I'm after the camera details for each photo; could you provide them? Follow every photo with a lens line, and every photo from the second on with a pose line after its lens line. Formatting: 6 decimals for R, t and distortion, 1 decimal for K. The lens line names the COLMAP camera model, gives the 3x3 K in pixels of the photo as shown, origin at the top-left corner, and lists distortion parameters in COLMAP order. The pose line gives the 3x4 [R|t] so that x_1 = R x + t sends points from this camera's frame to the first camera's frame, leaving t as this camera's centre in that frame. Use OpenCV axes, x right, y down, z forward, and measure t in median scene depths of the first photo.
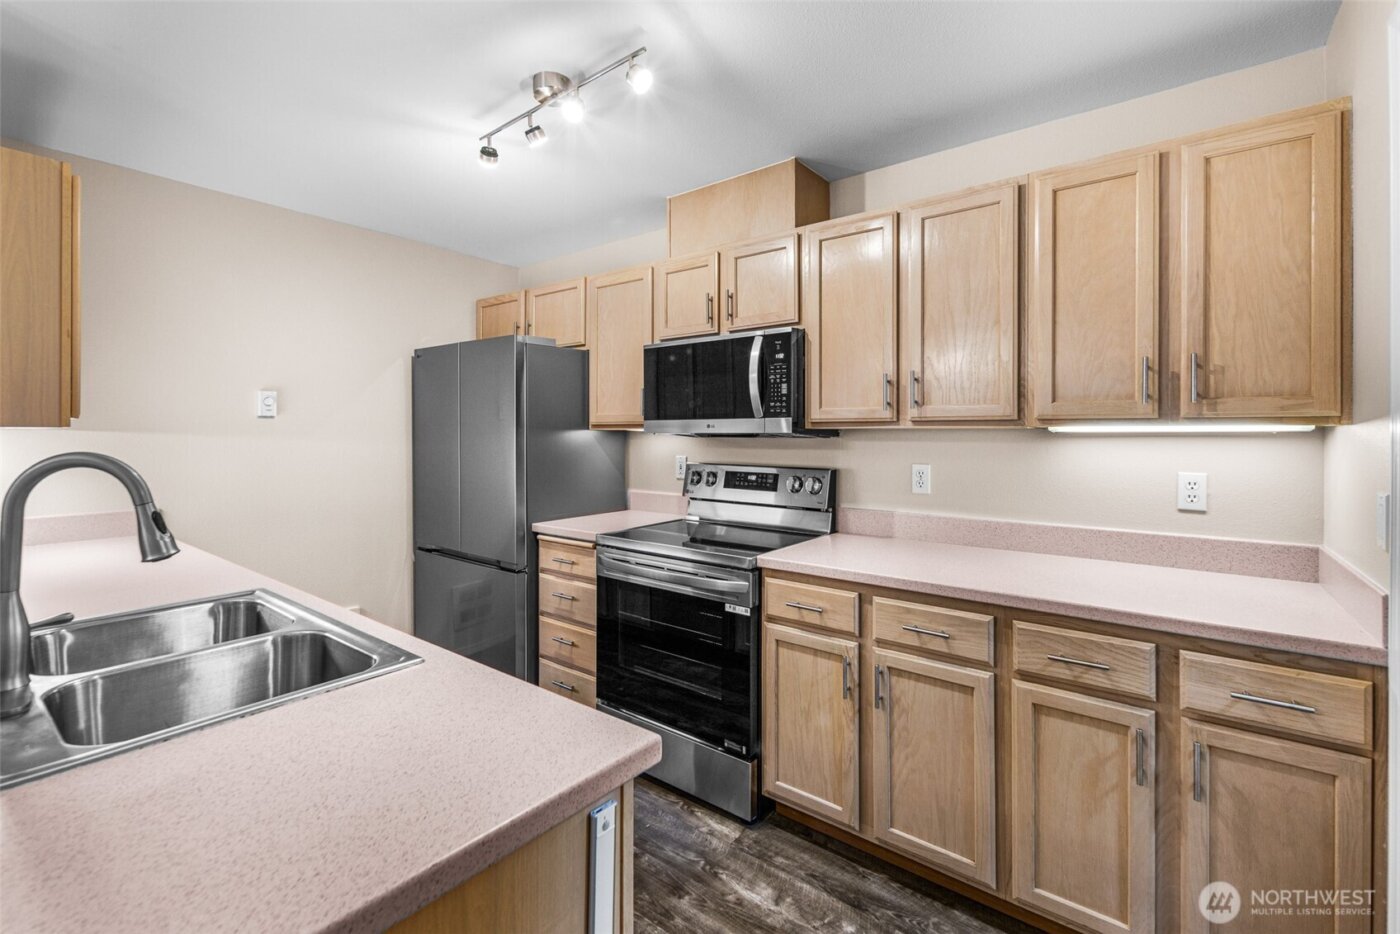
lens RADIAL K [[606.4, 0, 699.2], [0, 606.4, 431.9], [0, 0, 1]] dist [0.001996, -0.000923]
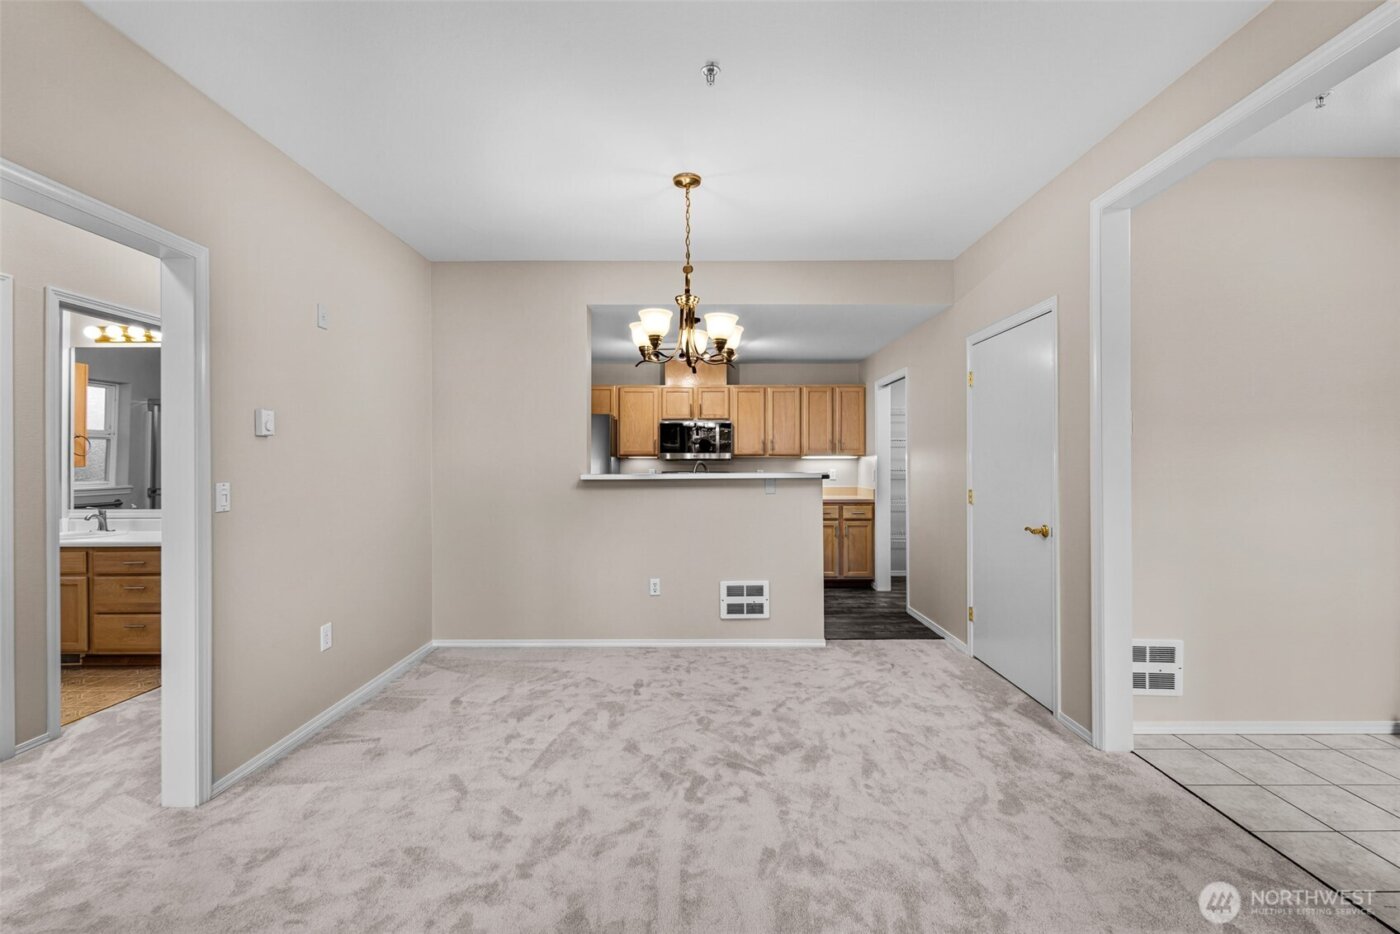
lens RADIAL K [[610.2, 0, 701.2], [0, 610.2, 459.9], [0, 0, 1]] dist [0.003005, -0.000035]
pose [[0.788757, 0.000788, 0.614705, -2.116474], [0.000871, 0.999997, -0.002399, 0.018174], [-0.614705, 0.002428, 0.788754, -1.445884]]
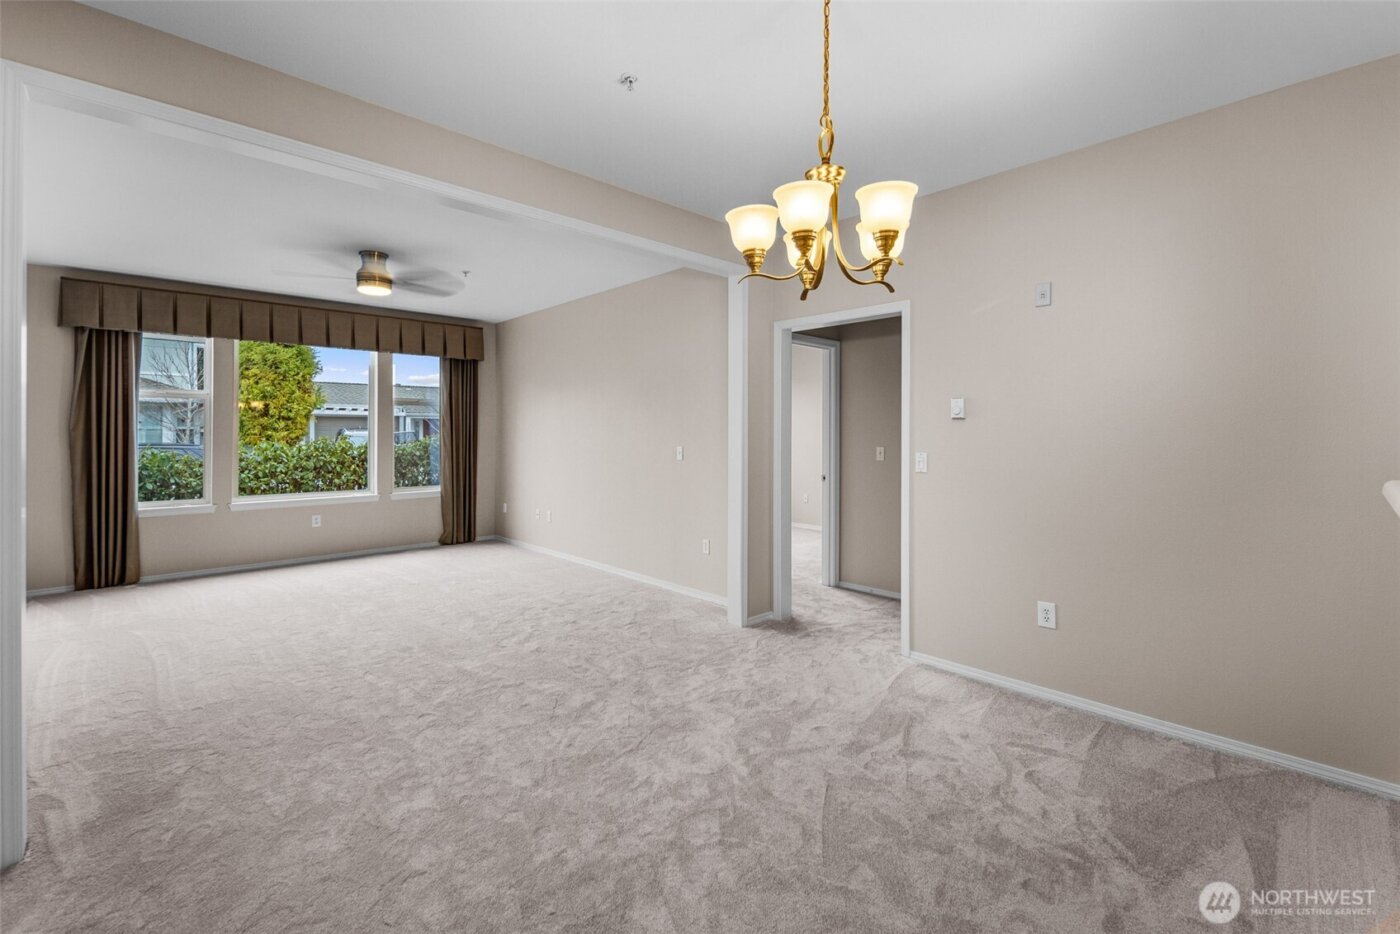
lens RADIAL K [[606.4, 0, 699.2], [0, 606.4, 431.9], [0, 0, 1]] dist [0.001996, -0.000923]
pose [[-0.150793, -0.004054, -0.988557, -0.112547], [0.003507, 0.999983, -0.004636, 0.004023], [0.988559, -0.004166, -0.150776, -0.172178]]
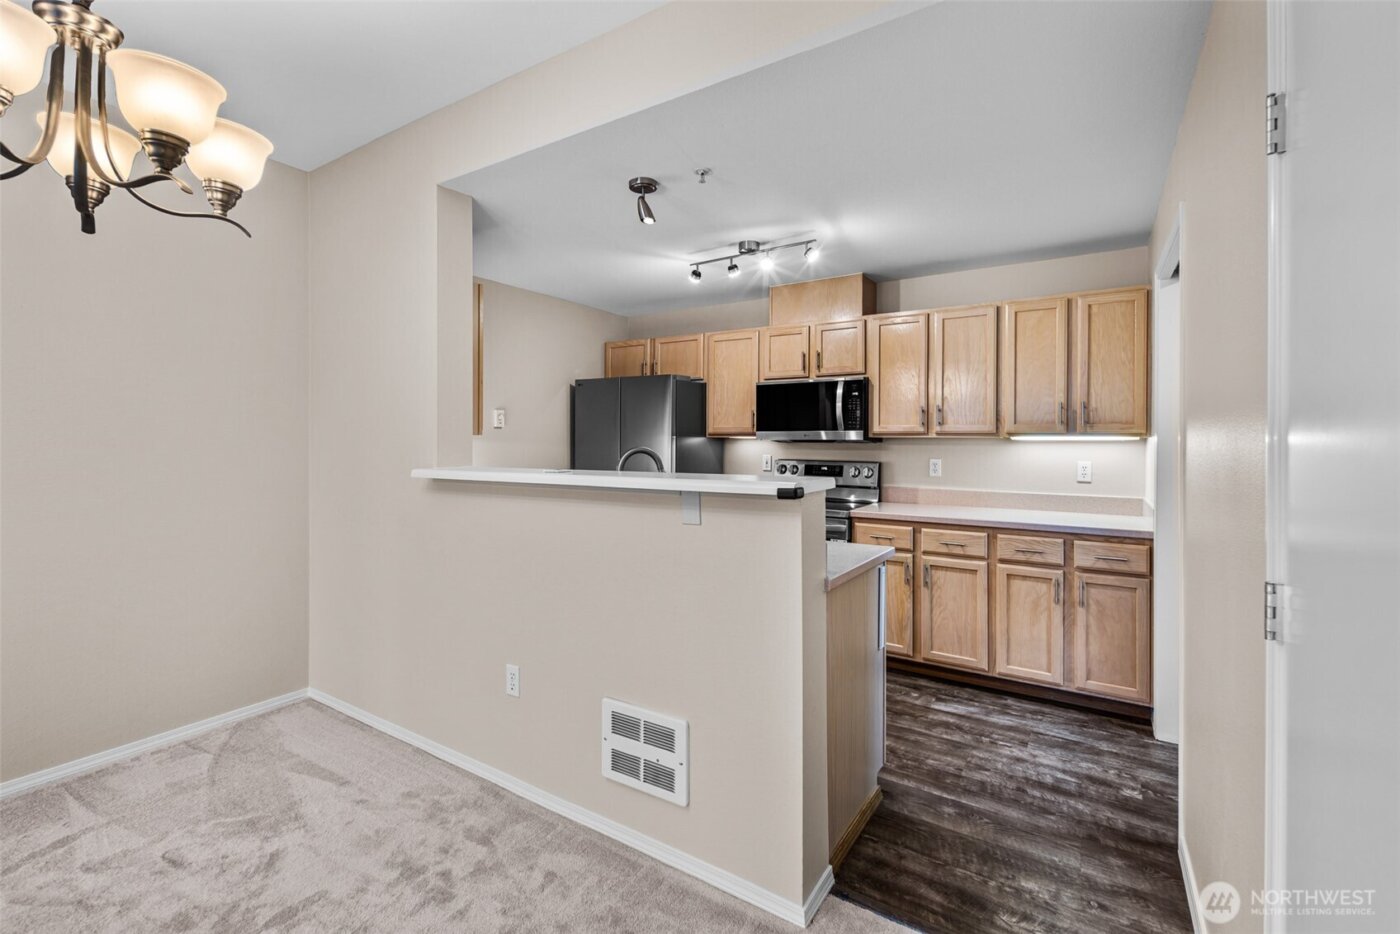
lens RADIAL K [[612.9, 0, 700.2], [0, 612.9, 439.2], [0, 0, 1]] dist [0.010764, -0.004932]
pose [[0.995735, 0.002440, 0.092232, -0.556073], [-0.002682, 0.999993, 0.002507, -0.004103], [-0.092225, -0.002743, 0.995734, -0.797672]]
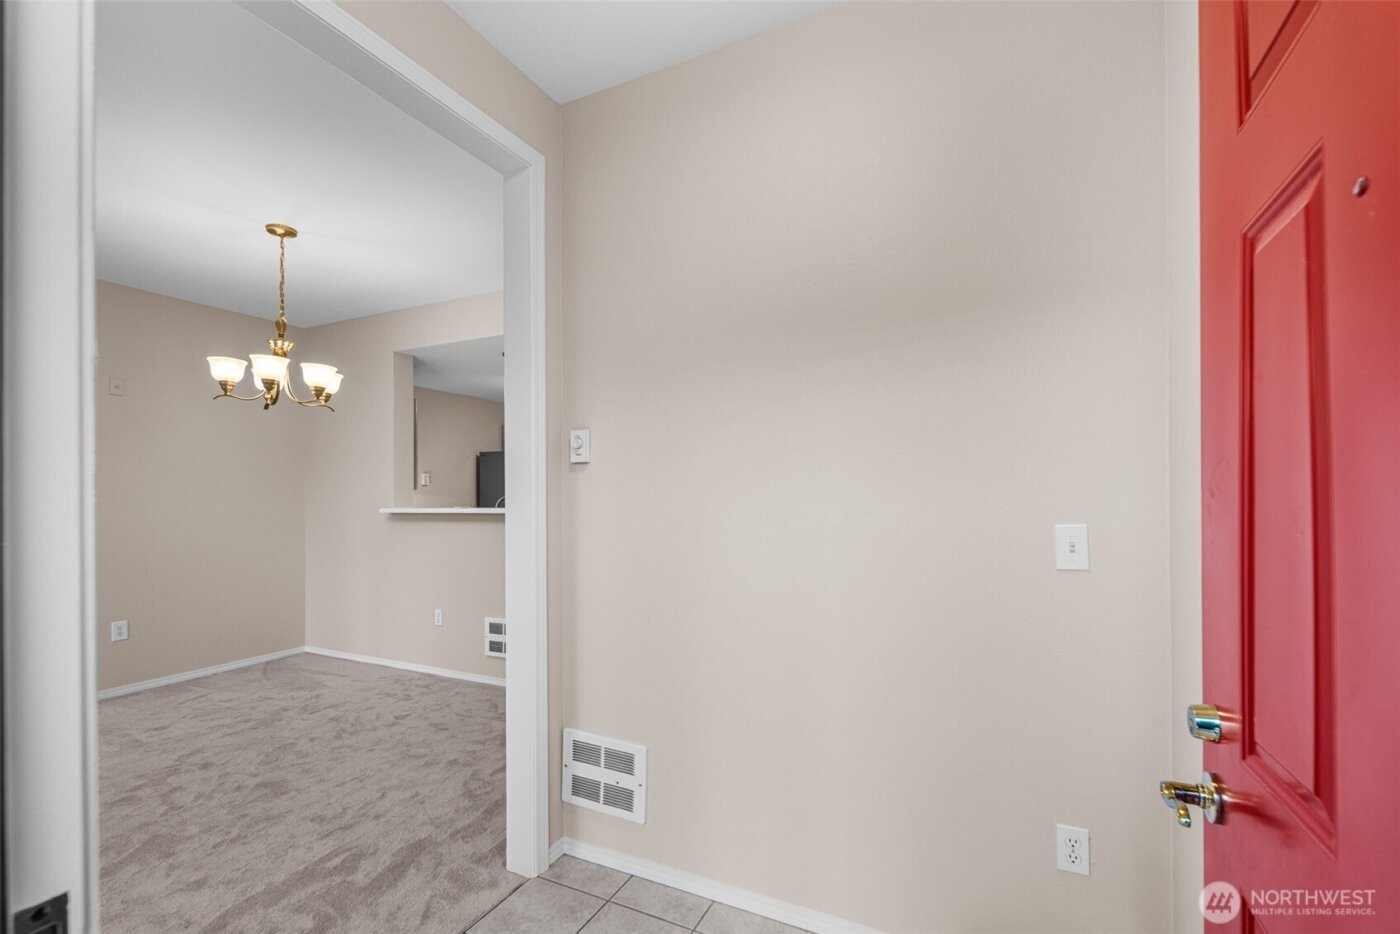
lens RADIAL K [[615.1, 0, 703.9], [0, 615.1, 491.5], [0, 0, 1]] dist [0.001323, -0.000355]
pose [[0.976510, -0.001618, 0.215466, -0.323286], [0.002453, 0.999990, -0.003608, 0.011805], [-0.215458, 0.004052, 0.976505, -2.098137]]
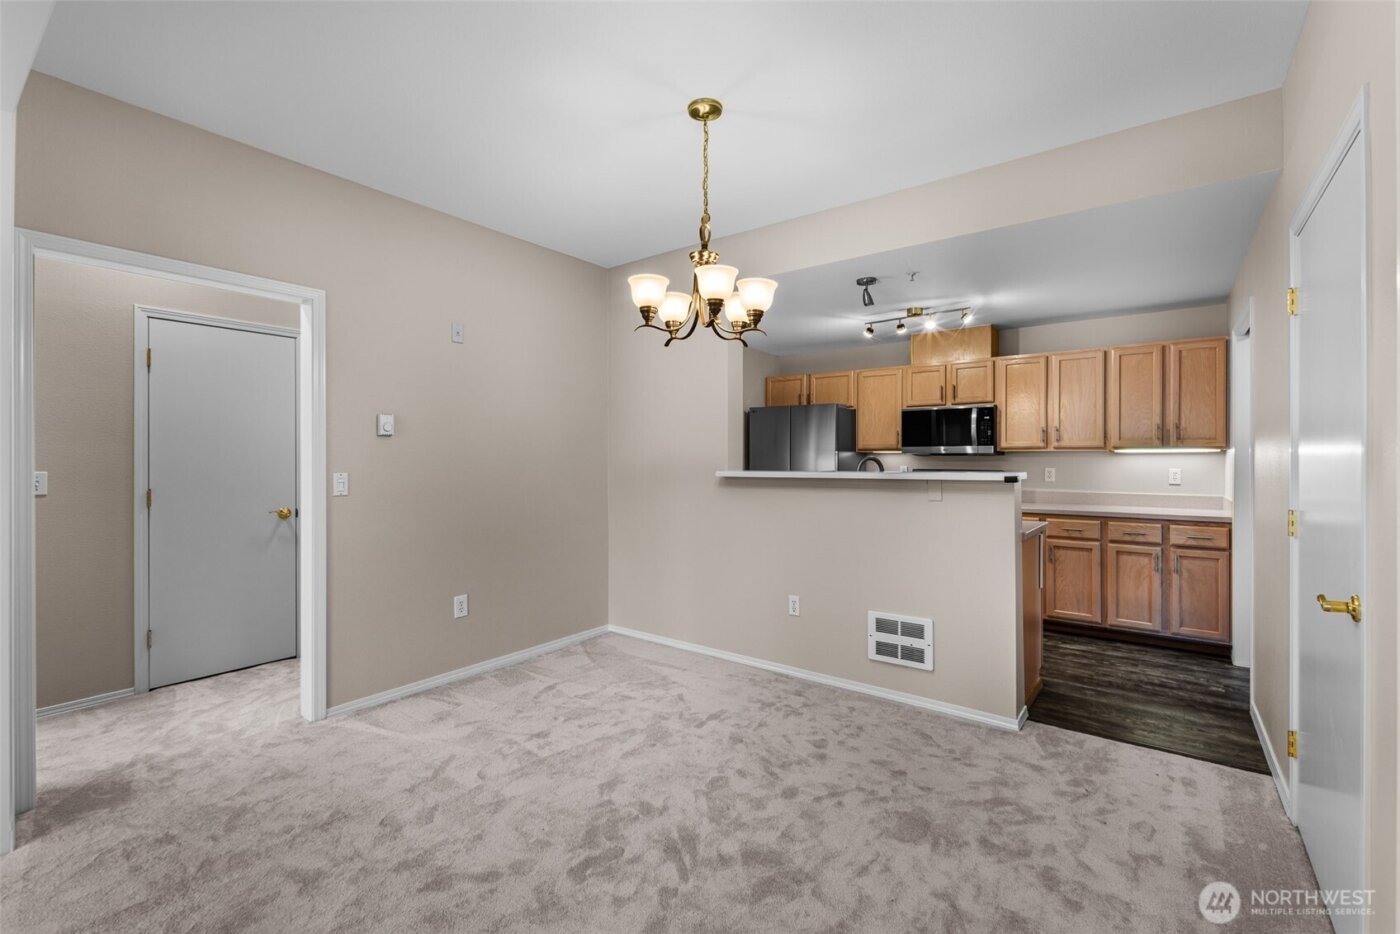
lens RADIAL K [[611.5, 0, 698.3], [0, 611.5, 457.7], [0, 0, 1]] dist [0.005137, -0.000016]
pose [[0.999903, -0.000196, 0.013939, -1.159287], [0.000175, 0.999999, 0.001515, 0.018502], [-0.013940, -0.001512, 0.999902, -1.465640]]
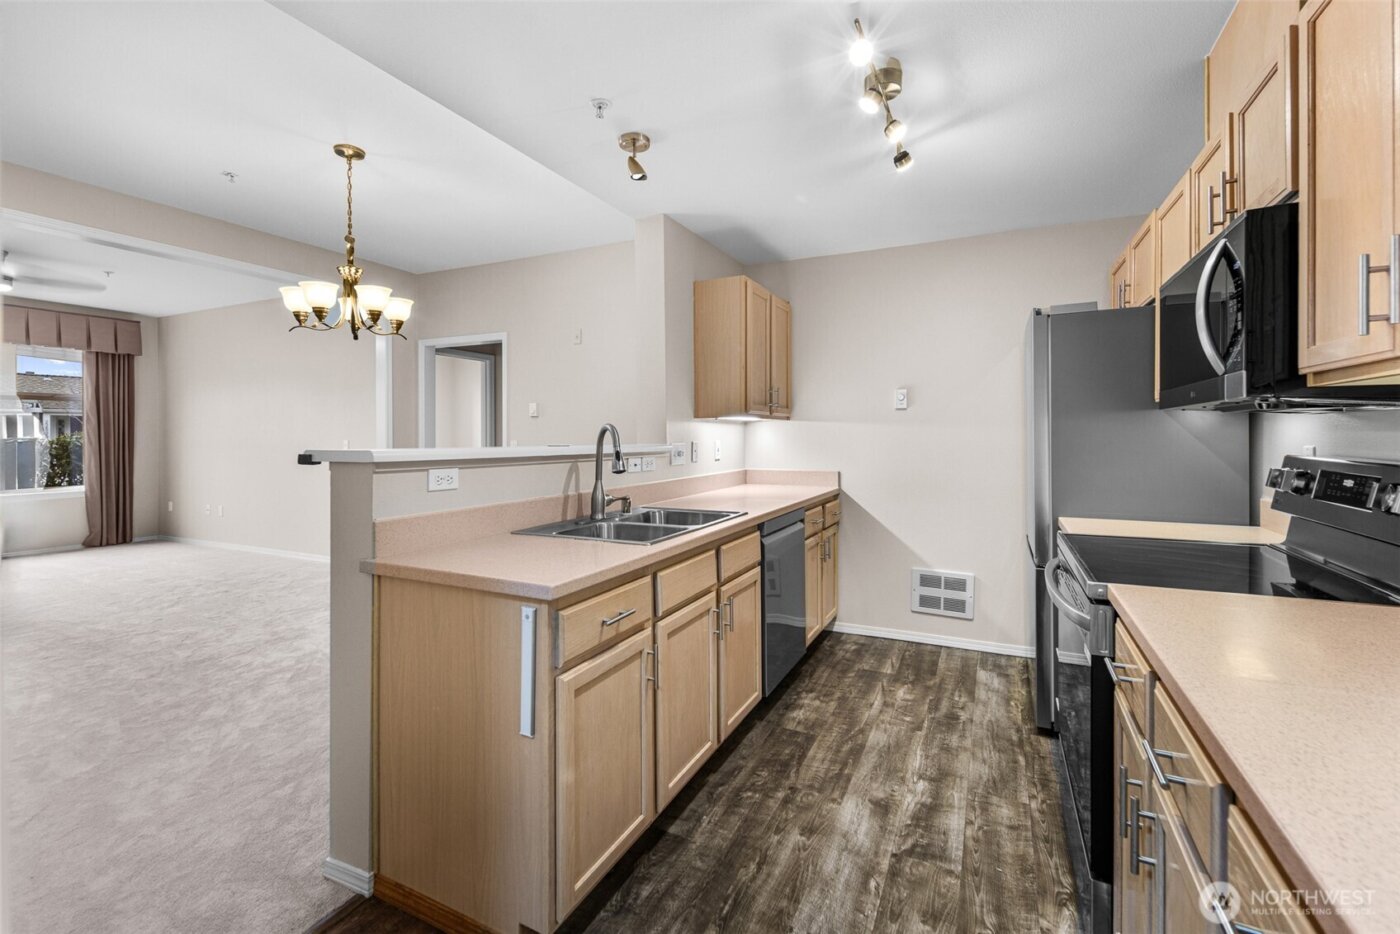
lens RADIAL K [[611.3, 0, 704.5], [0, 611.3, 437.8], [0, 0, 1]] dist [0.000635, -0.000419]
pose [[0.218486, 0.004272, -0.975831, 0.742816], [0.007116, 0.999957, 0.005971, 0.039770], [0.975814, -0.008249, 0.218446, 0.468071]]
